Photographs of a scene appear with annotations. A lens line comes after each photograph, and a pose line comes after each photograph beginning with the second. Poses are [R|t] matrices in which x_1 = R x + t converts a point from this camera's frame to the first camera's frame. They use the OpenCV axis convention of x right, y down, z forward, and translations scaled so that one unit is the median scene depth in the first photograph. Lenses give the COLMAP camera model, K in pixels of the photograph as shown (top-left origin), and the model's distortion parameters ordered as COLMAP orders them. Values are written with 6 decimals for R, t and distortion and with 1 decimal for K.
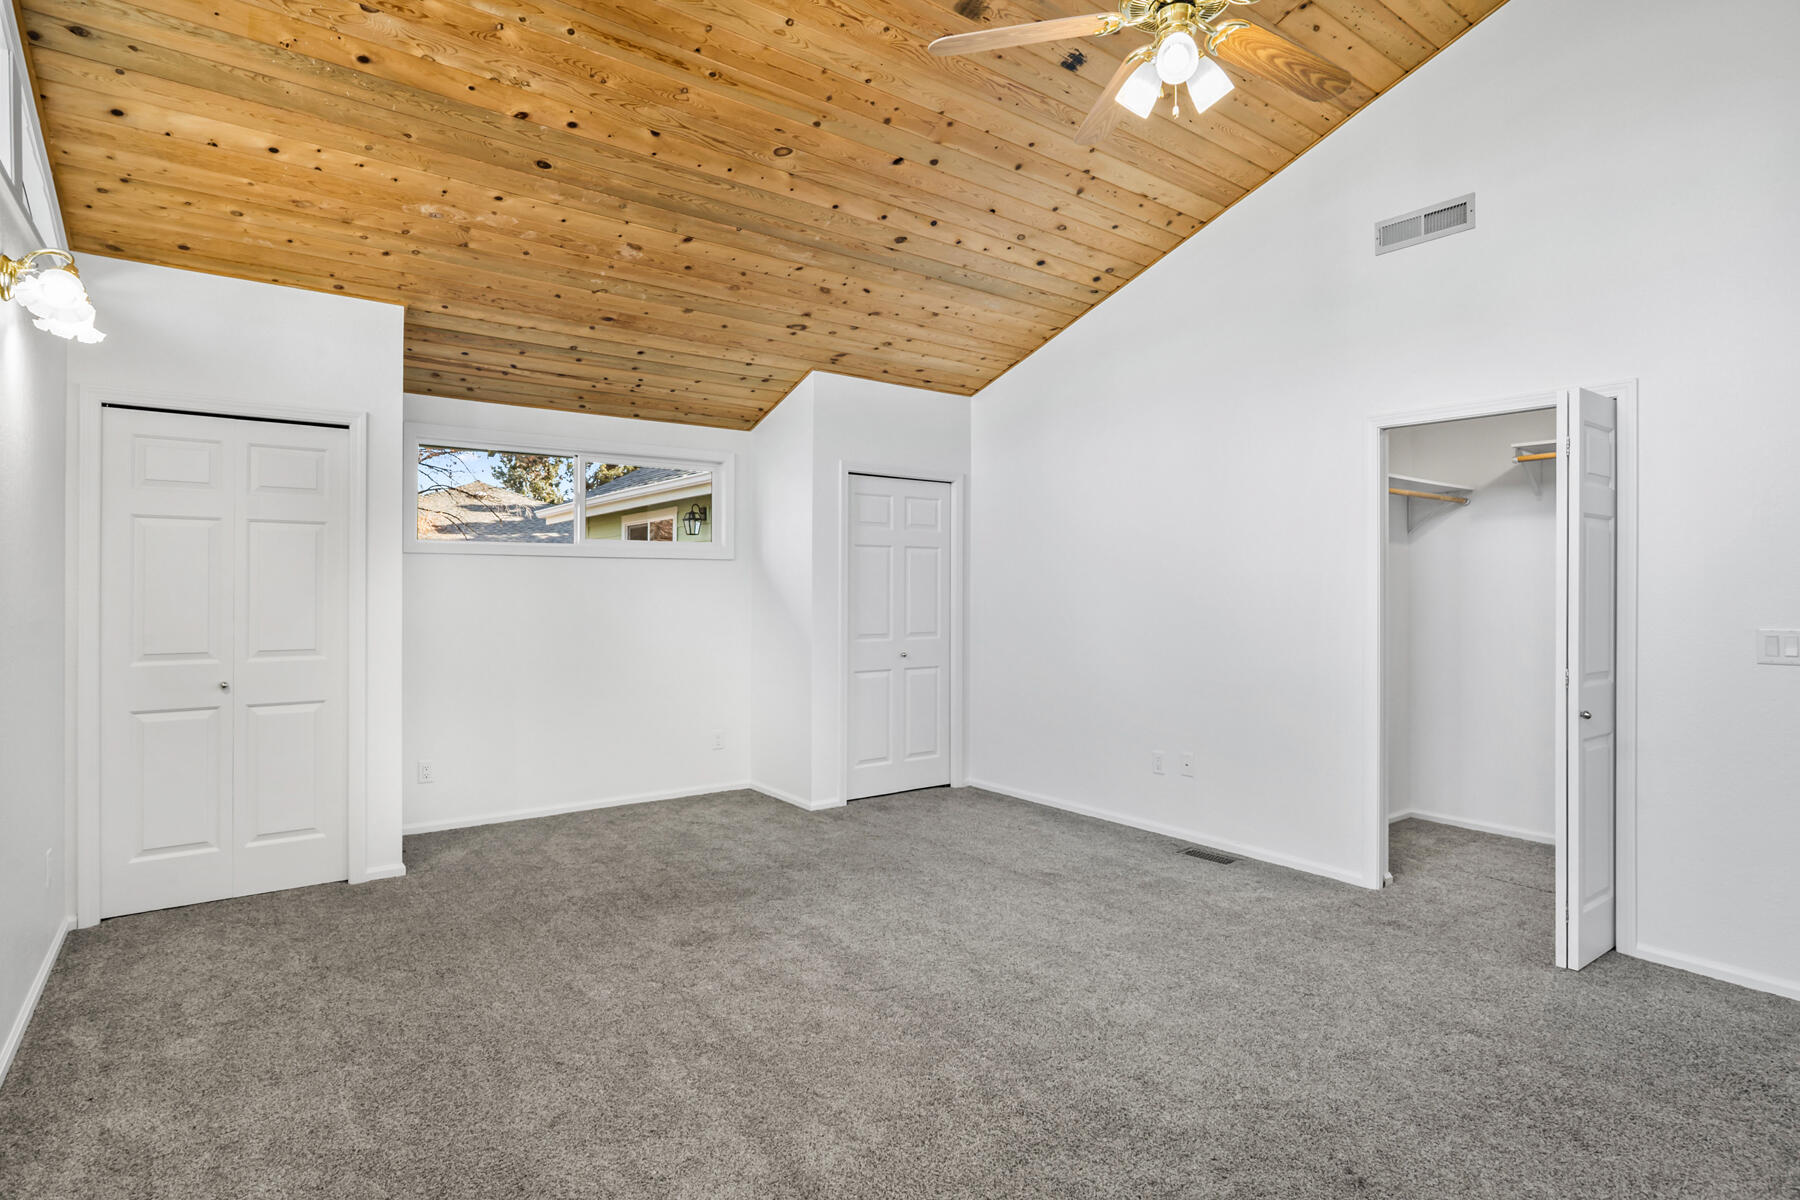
lens RADIAL K [[908.5, 0, 904.0], [0, 908.5, 604.2], [0, 0, 1]] dist [-0.020926, 0.009771]
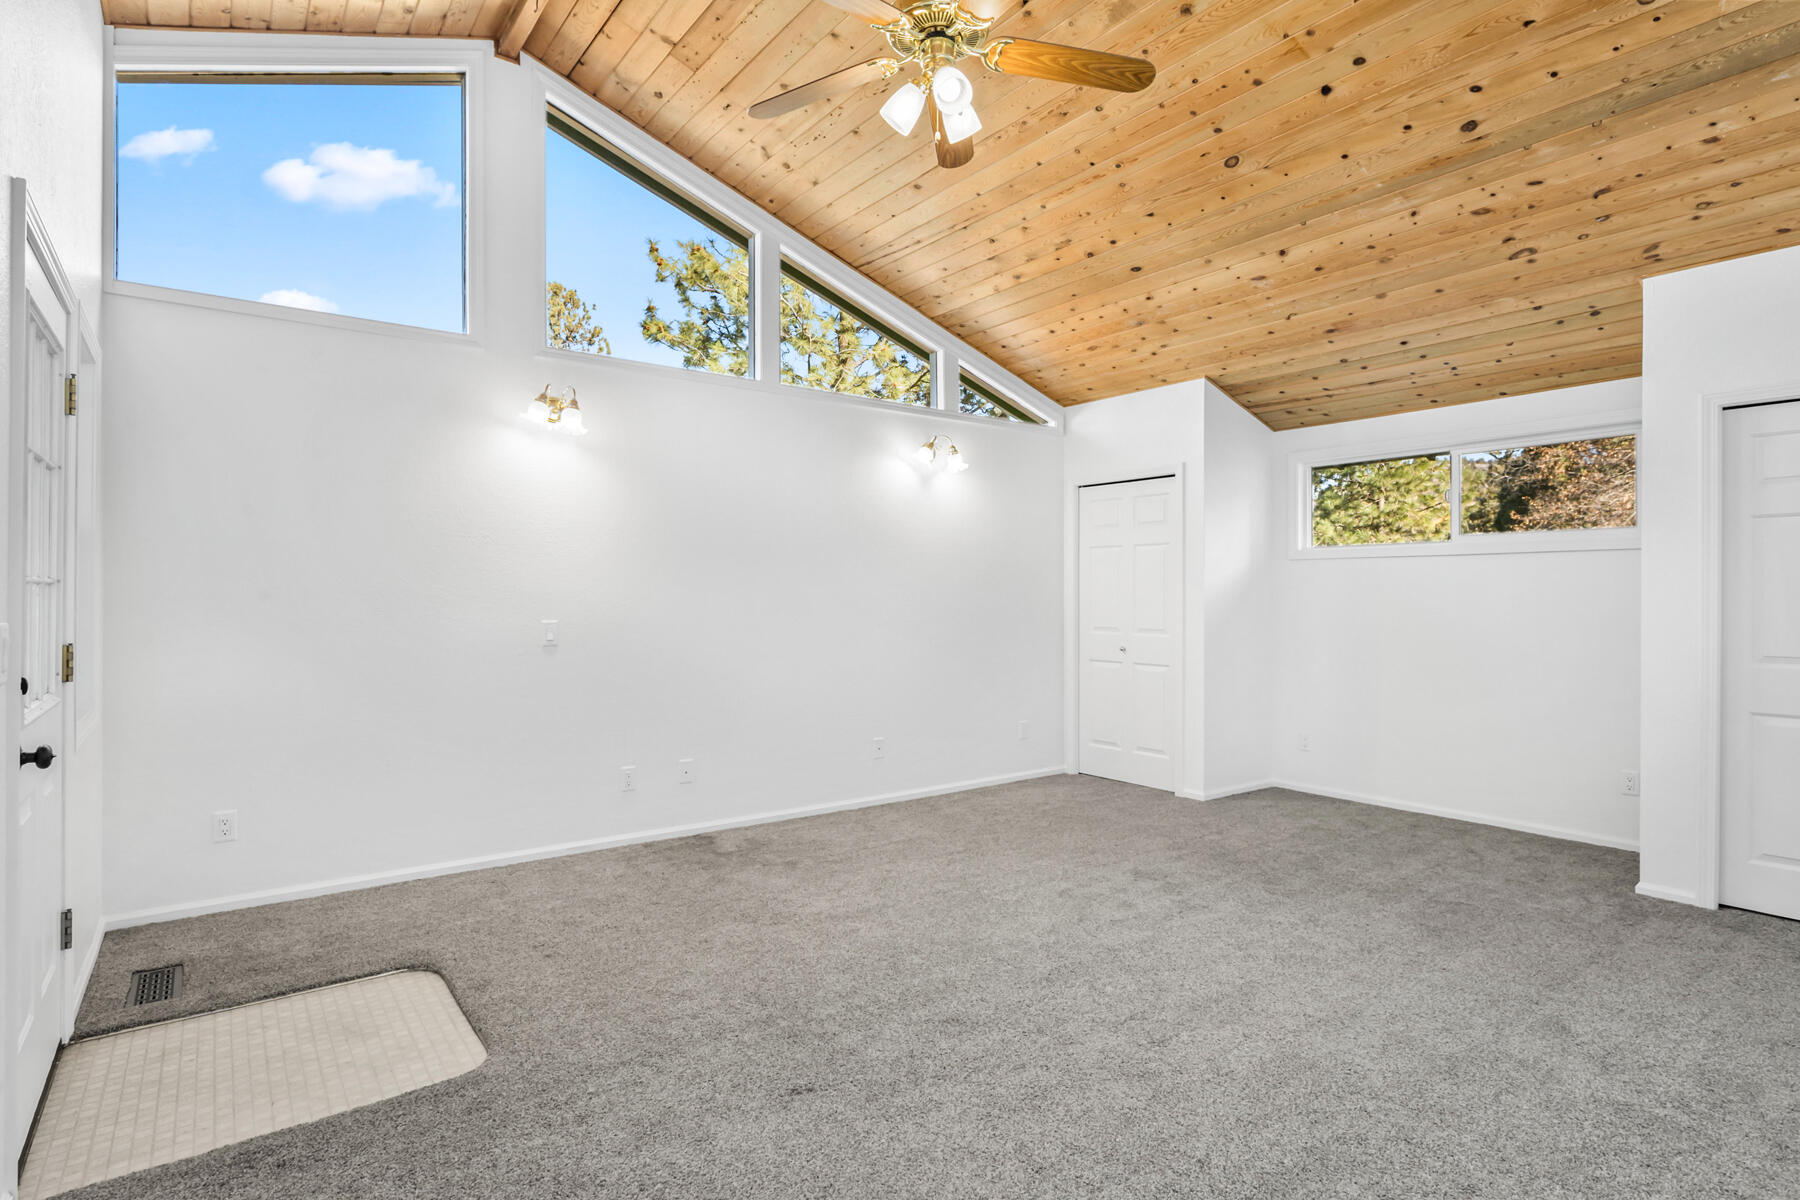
lens RADIAL K [[908.5, 0, 904.0], [0, 908.5, 604.2], [0, 0, 1]] dist [-0.020926, 0.009771]
pose [[0.014256, 0.002568, -0.999895, 0.774522], [-0.023151, 0.999729, 0.002237, 0.014656], [0.999630, 0.023116, 0.014312, 0.527558]]
